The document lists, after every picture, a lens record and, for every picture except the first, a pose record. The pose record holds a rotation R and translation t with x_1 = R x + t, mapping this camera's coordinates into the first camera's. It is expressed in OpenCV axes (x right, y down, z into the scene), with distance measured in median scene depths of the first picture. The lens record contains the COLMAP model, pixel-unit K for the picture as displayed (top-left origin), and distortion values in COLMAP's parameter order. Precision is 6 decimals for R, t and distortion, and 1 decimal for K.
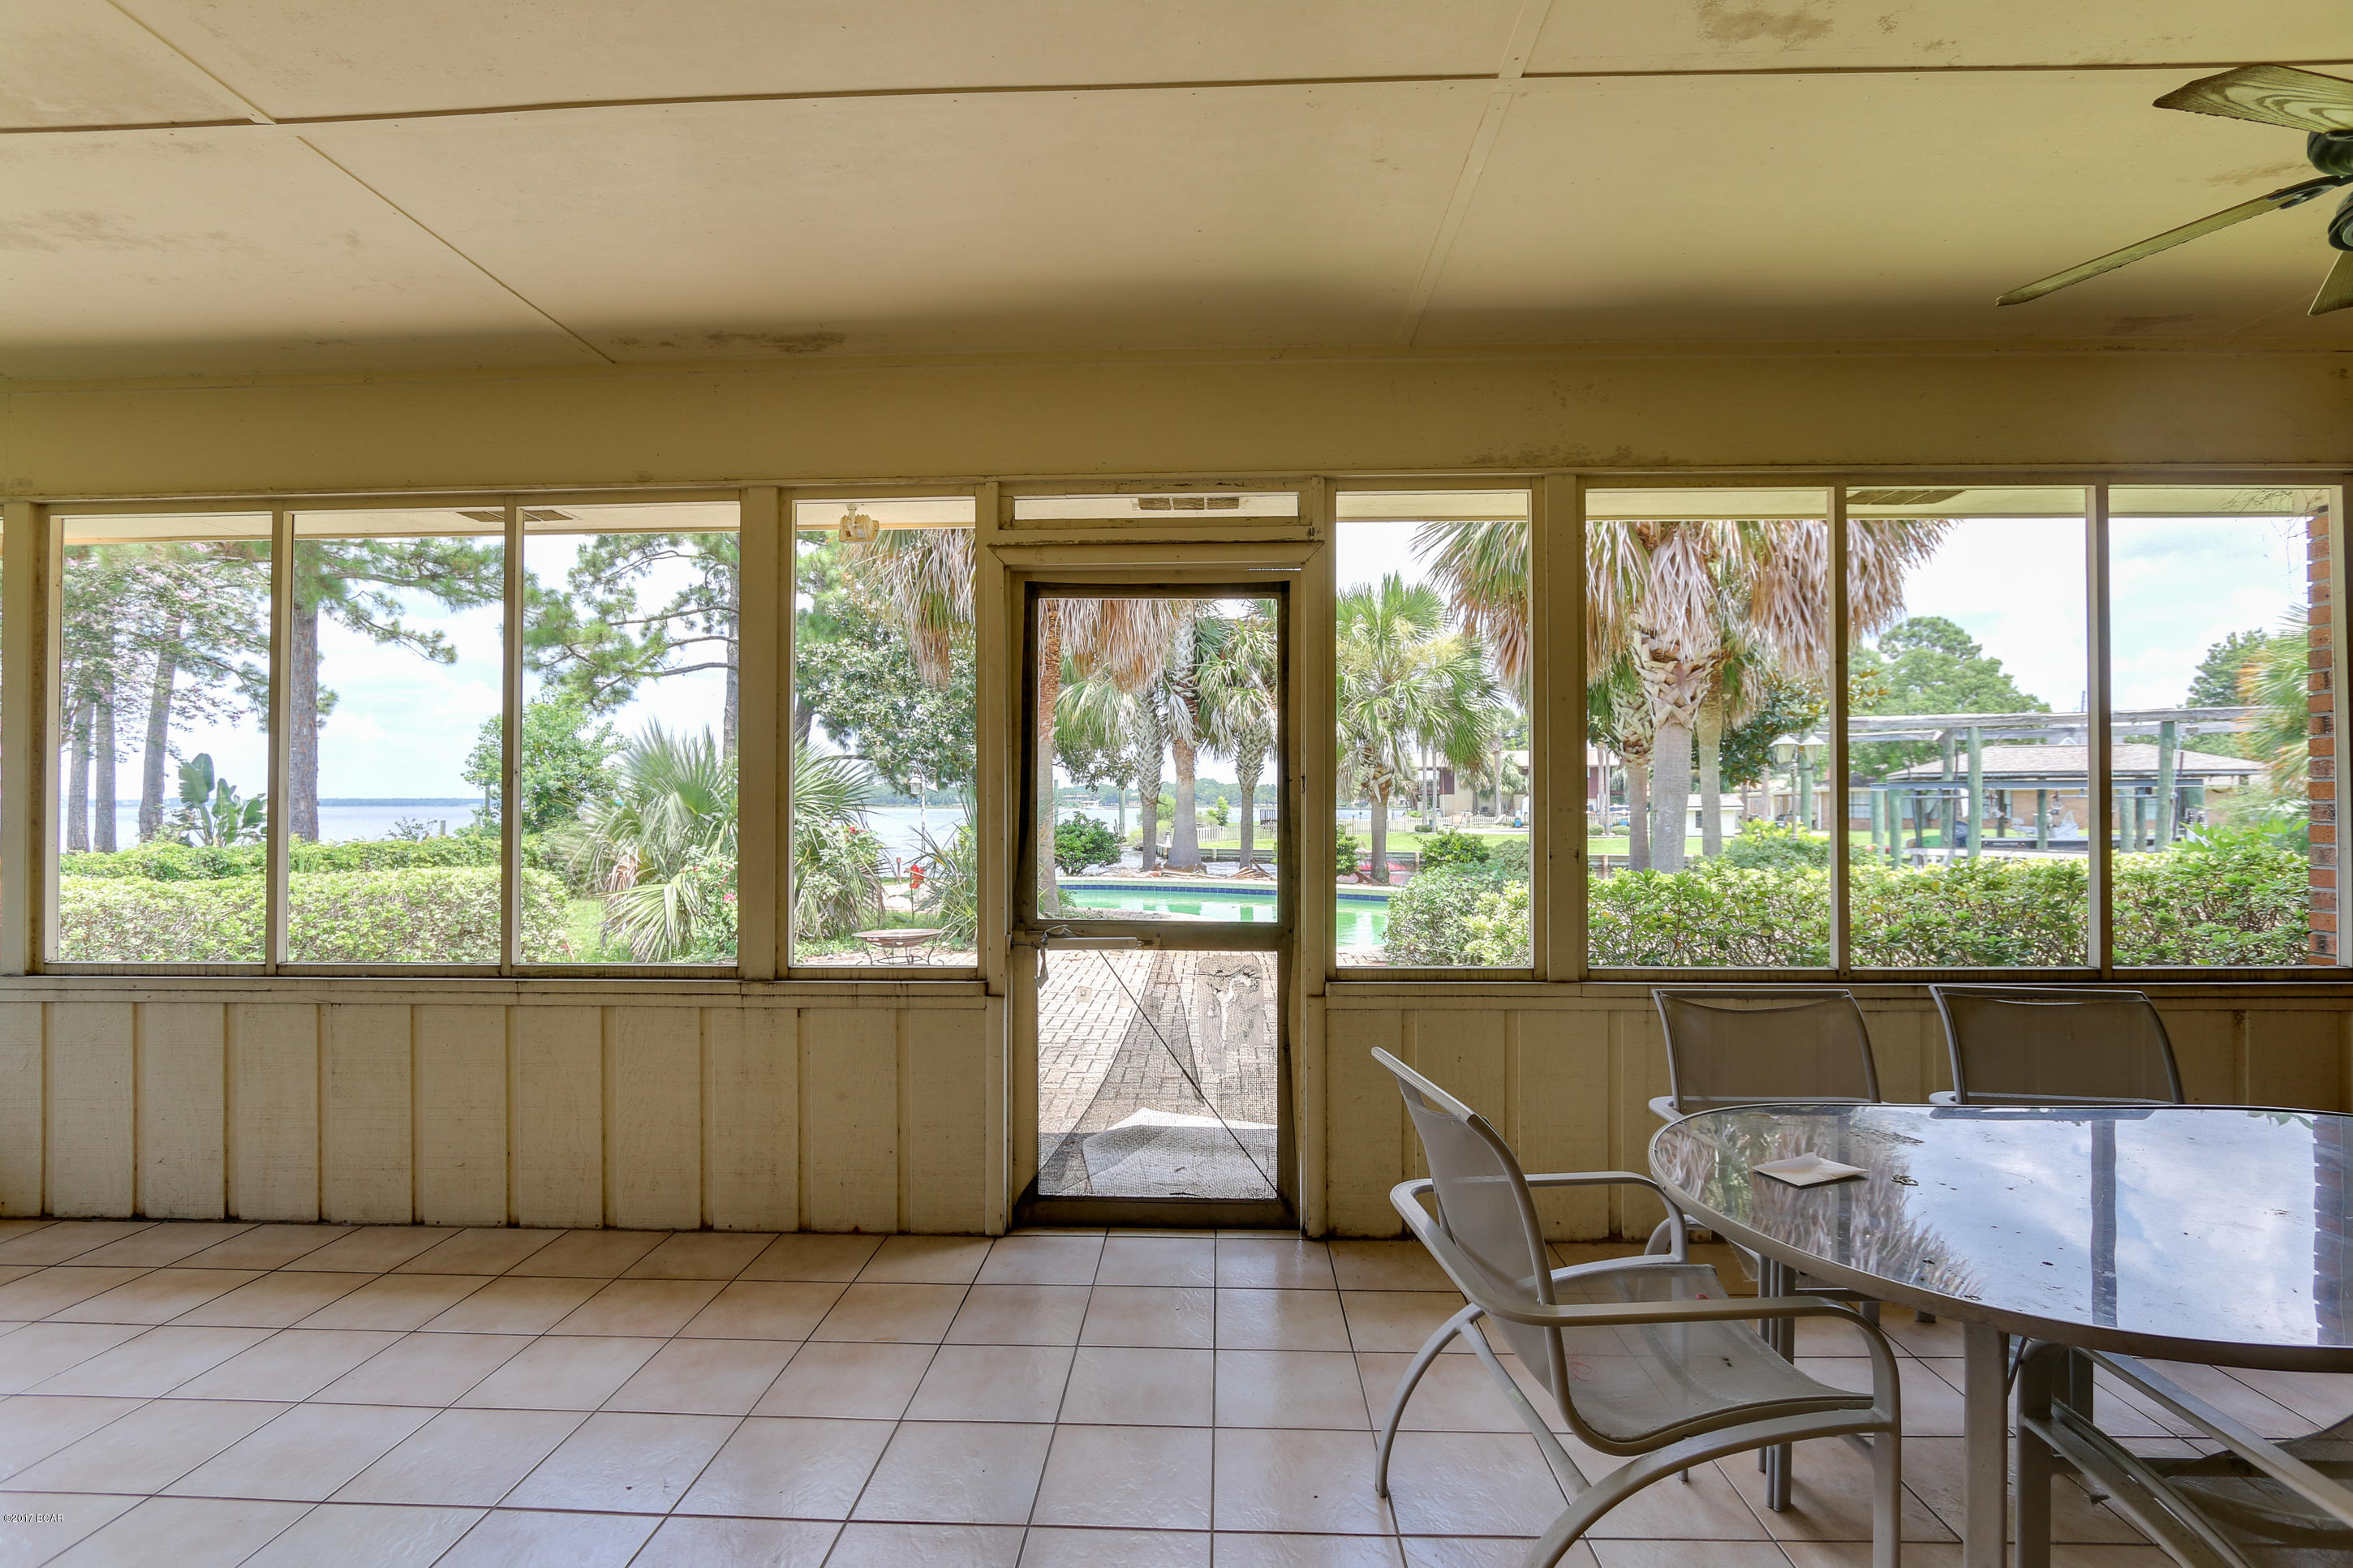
lens RADIAL K [[1086.5, 0, 1179.5], [0, 1086.5, 791.5], [0, 0, 1]] dist [-0.030588, 0.006562]
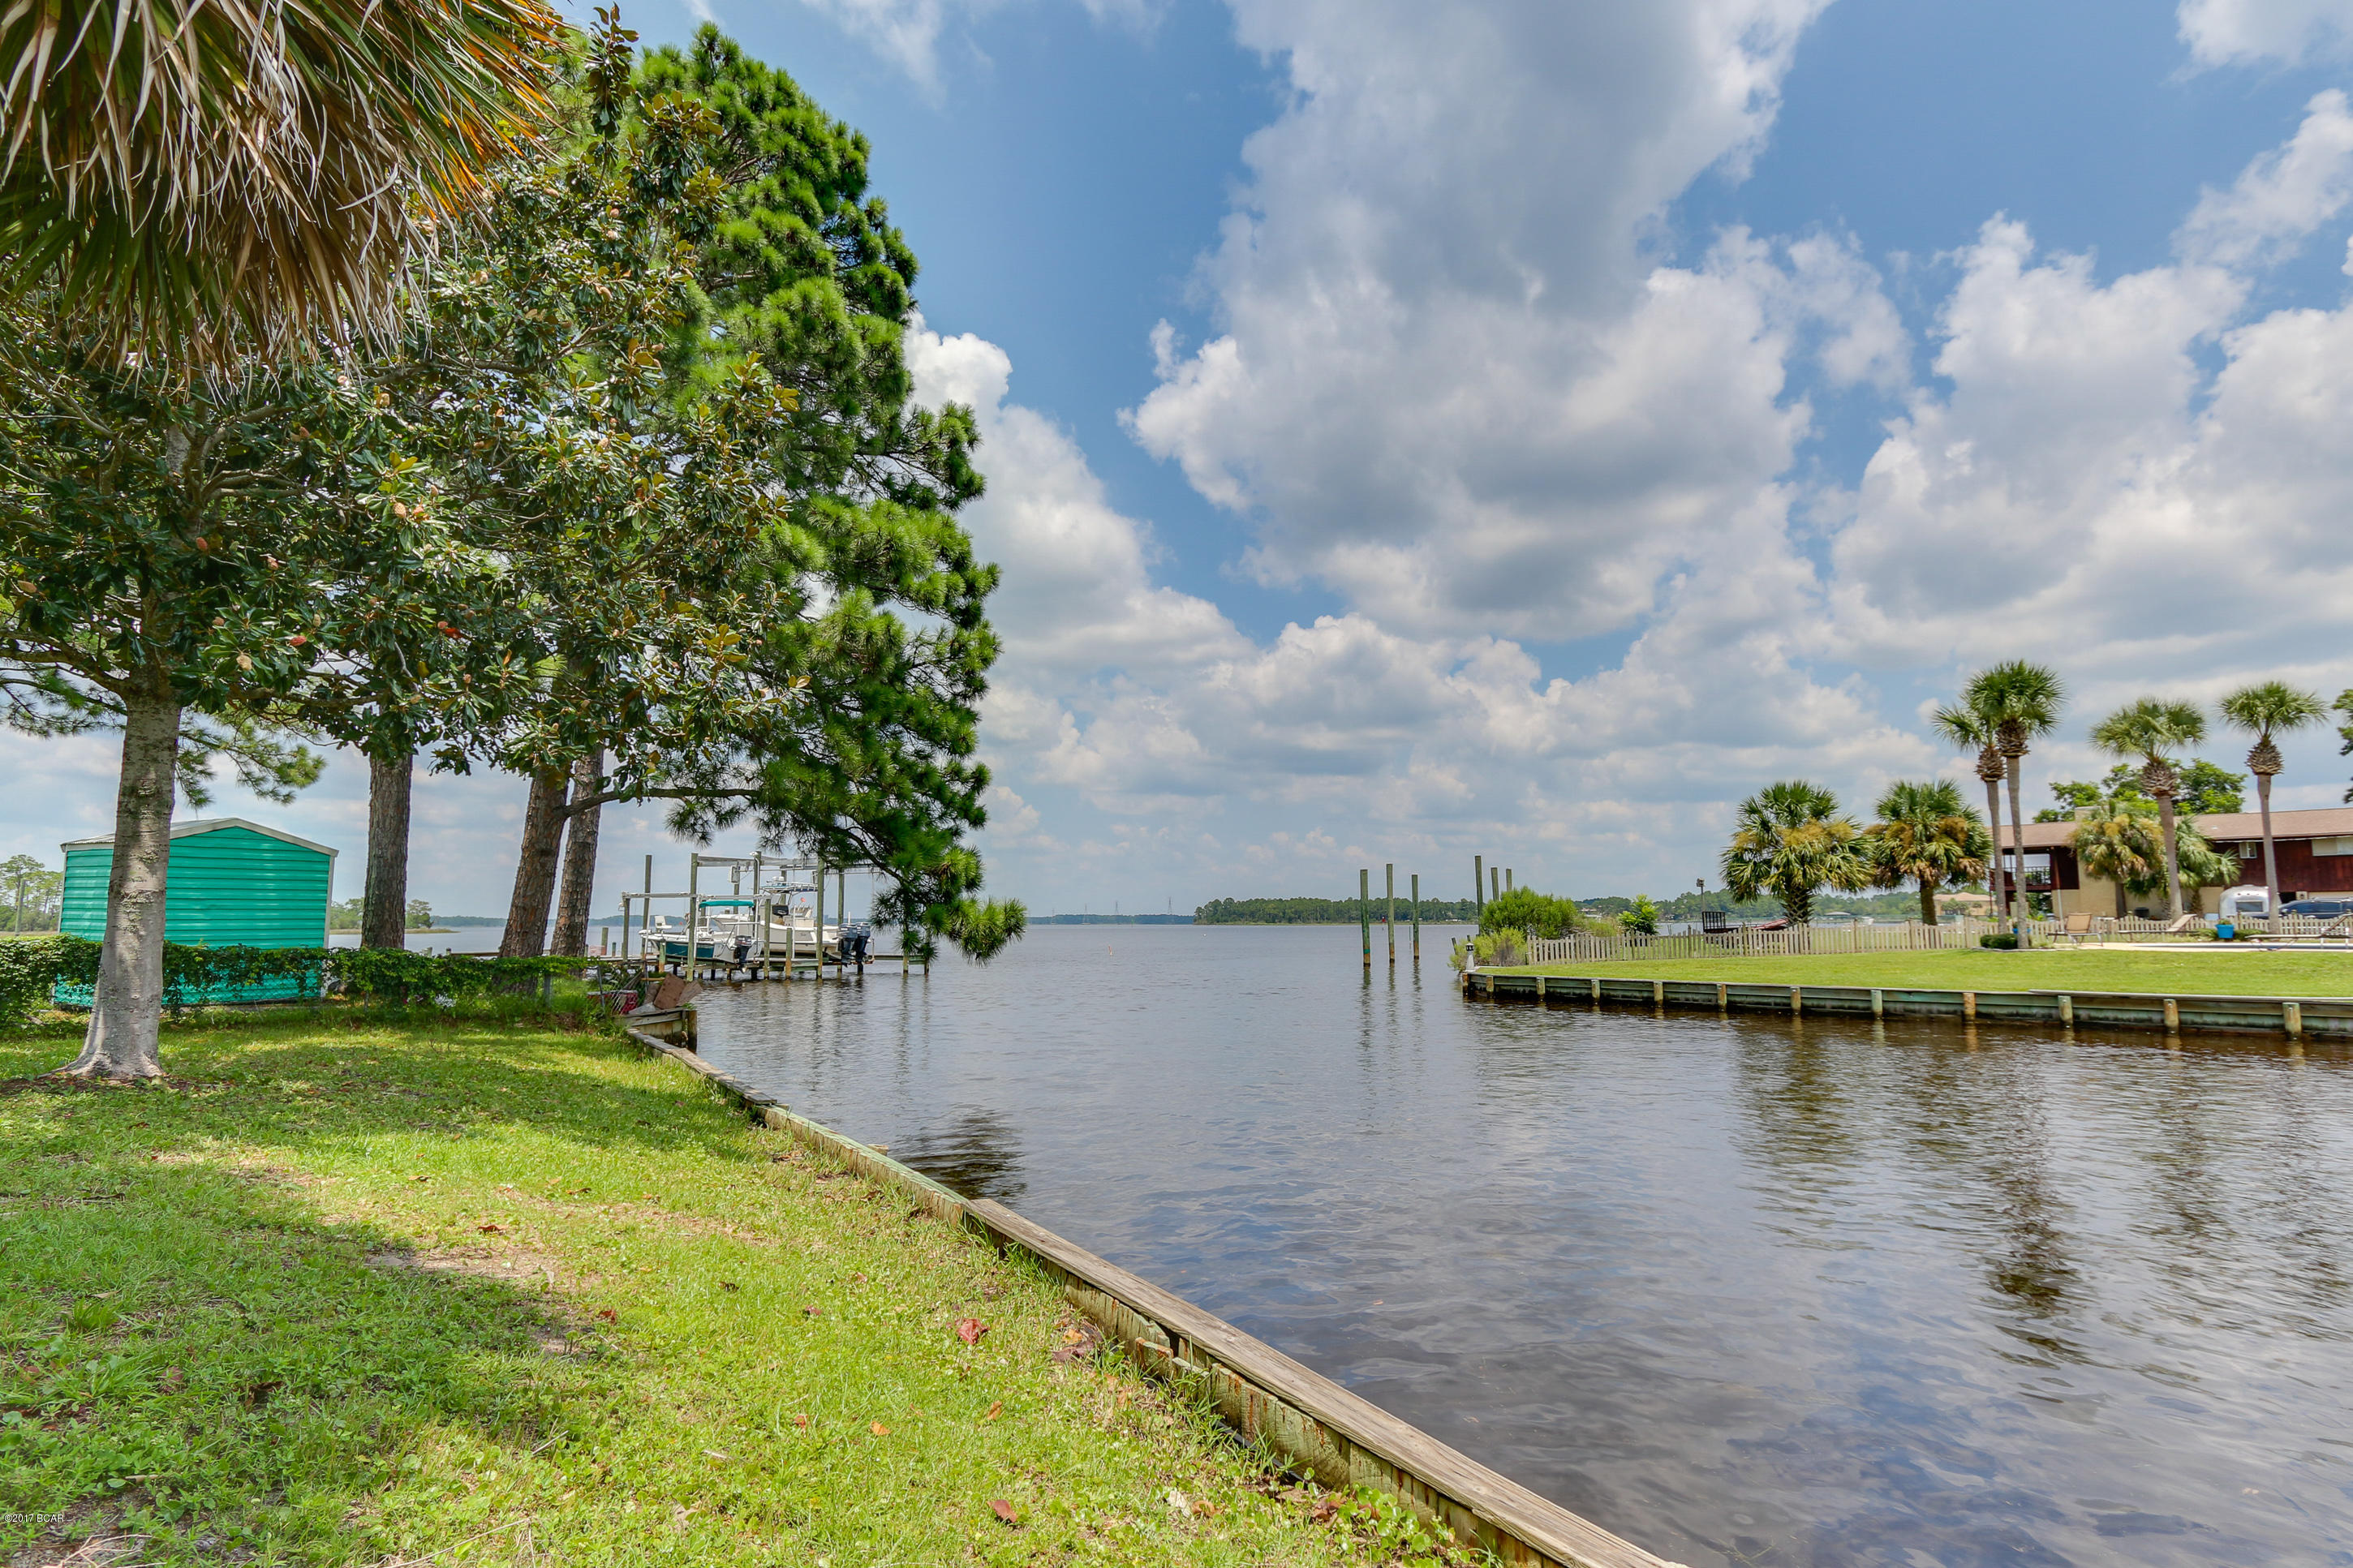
lens RADIAL K [[1134.4, 0, 1215.3], [0, 1134.4, 801.2], [0, 0, 1]] dist [-0.023435, 0.000566]
pose [[0.914983, -0.044442, -0.401038, 0.270029], [0.007407, 0.995598, -0.093429, 0.039289], [0.403425, 0.082515, 0.911285, 0.968896]]
